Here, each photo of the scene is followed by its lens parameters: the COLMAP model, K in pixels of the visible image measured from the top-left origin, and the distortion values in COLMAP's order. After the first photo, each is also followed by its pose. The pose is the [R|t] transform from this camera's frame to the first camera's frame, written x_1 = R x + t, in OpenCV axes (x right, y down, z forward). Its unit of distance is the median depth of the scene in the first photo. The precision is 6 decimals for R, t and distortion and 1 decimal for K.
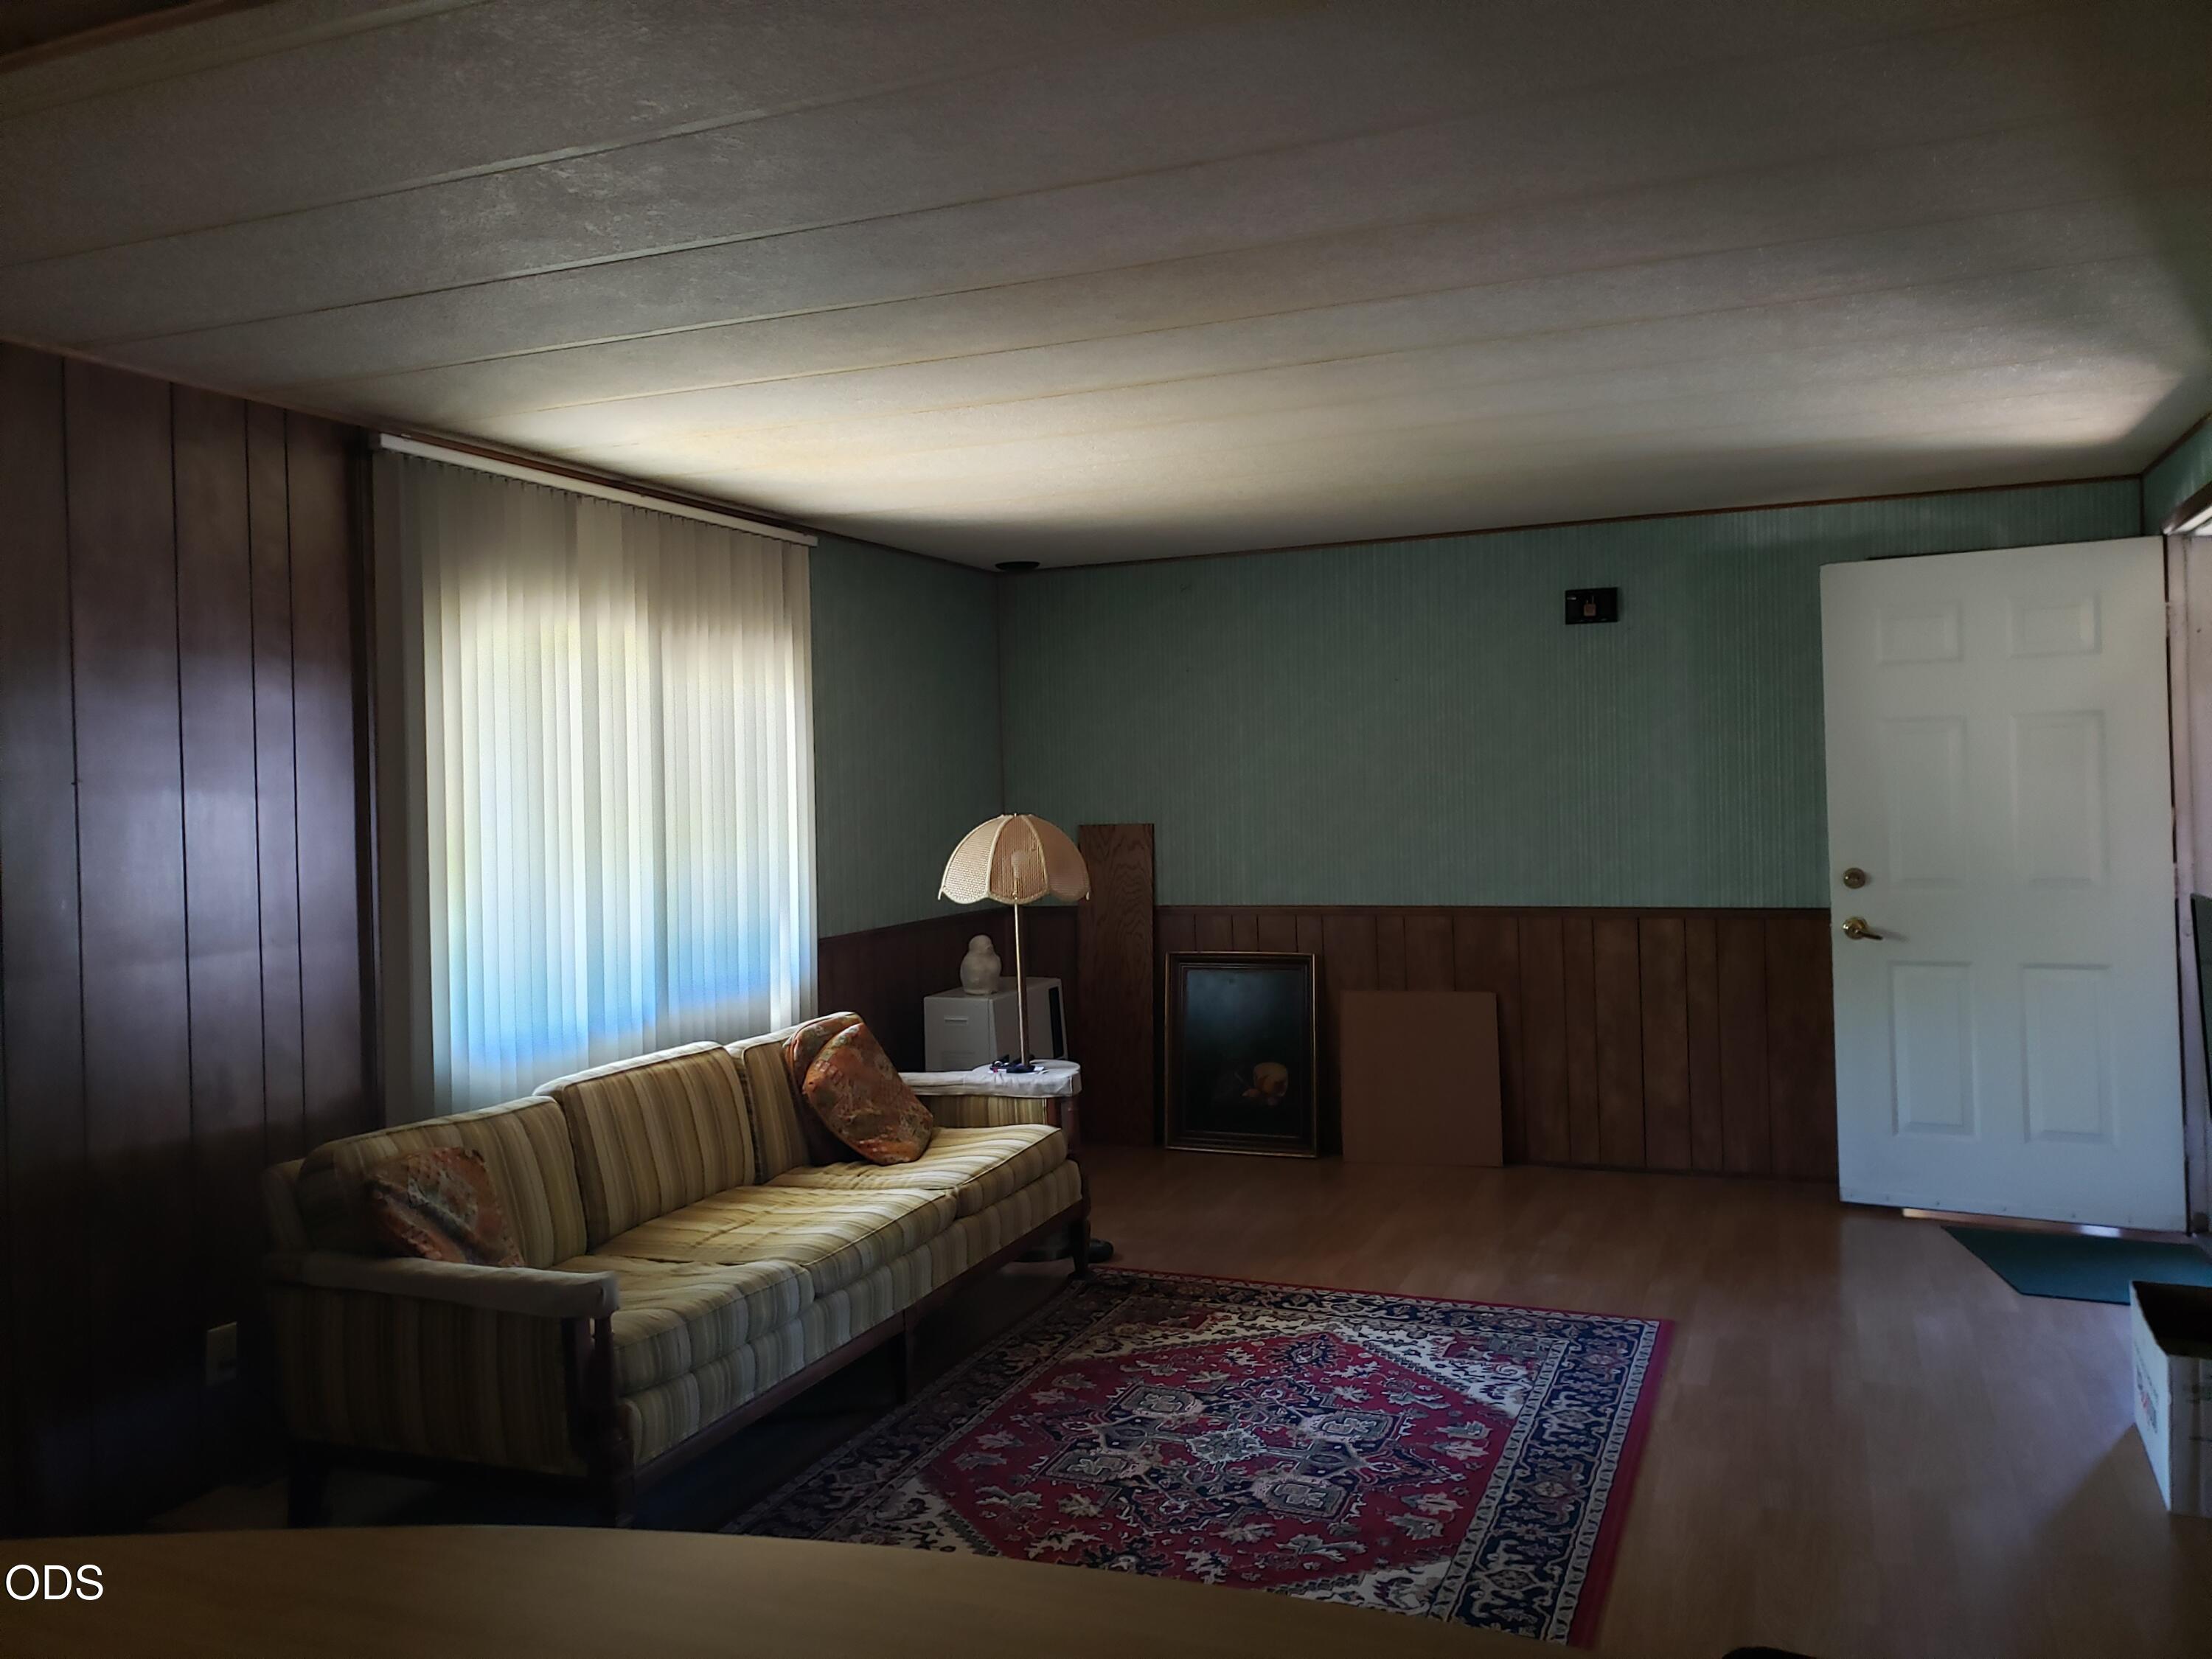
lens RADIAL K [[1714.7, 0, 1109.5], [0, 1714.7, 825.5], [0, 0, 1]] dist [0.026023, -0.023620]
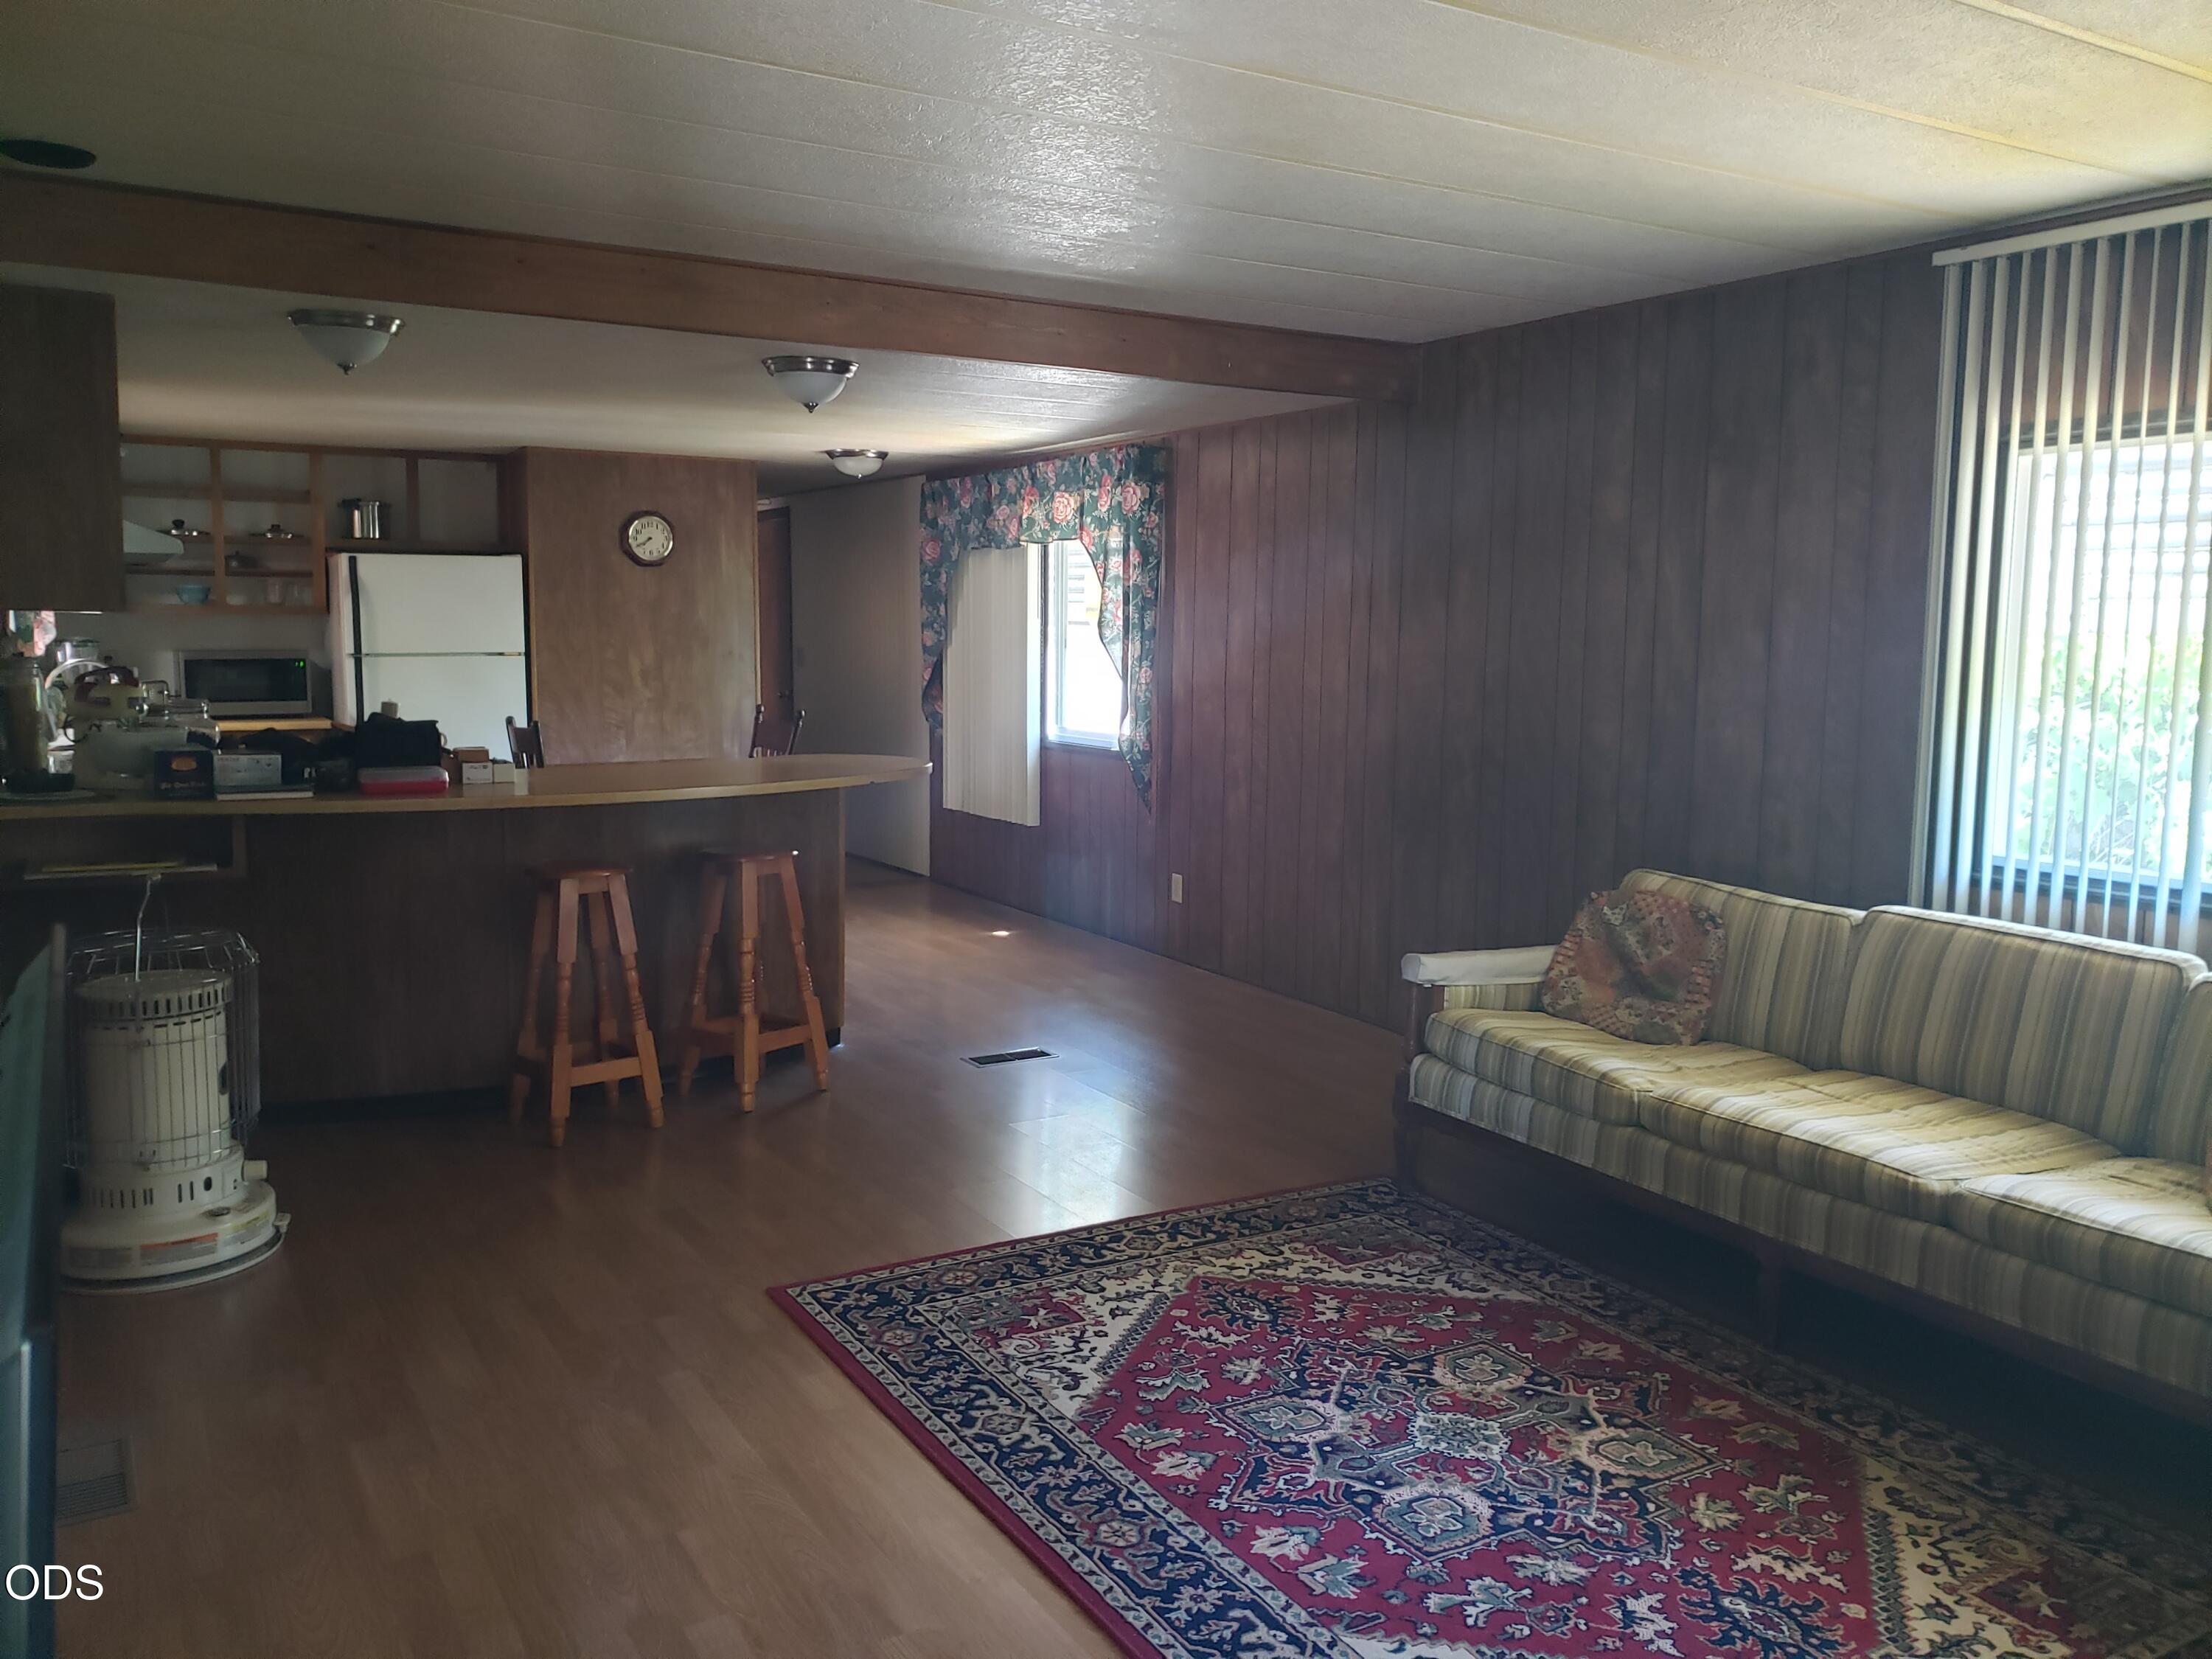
lens RADIAL K [[1714.7, 0, 1110.7], [0, 1714.7, 821.1], [0, 0, 1]] dist [0.026023, -0.023620]
pose [[-0.596099, 0.105894, -0.795897, 0.765063], [-0.021169, 0.988847, 0.147421, -0.038158], [0.802632, 0.104726, -0.587209, 1.295479]]
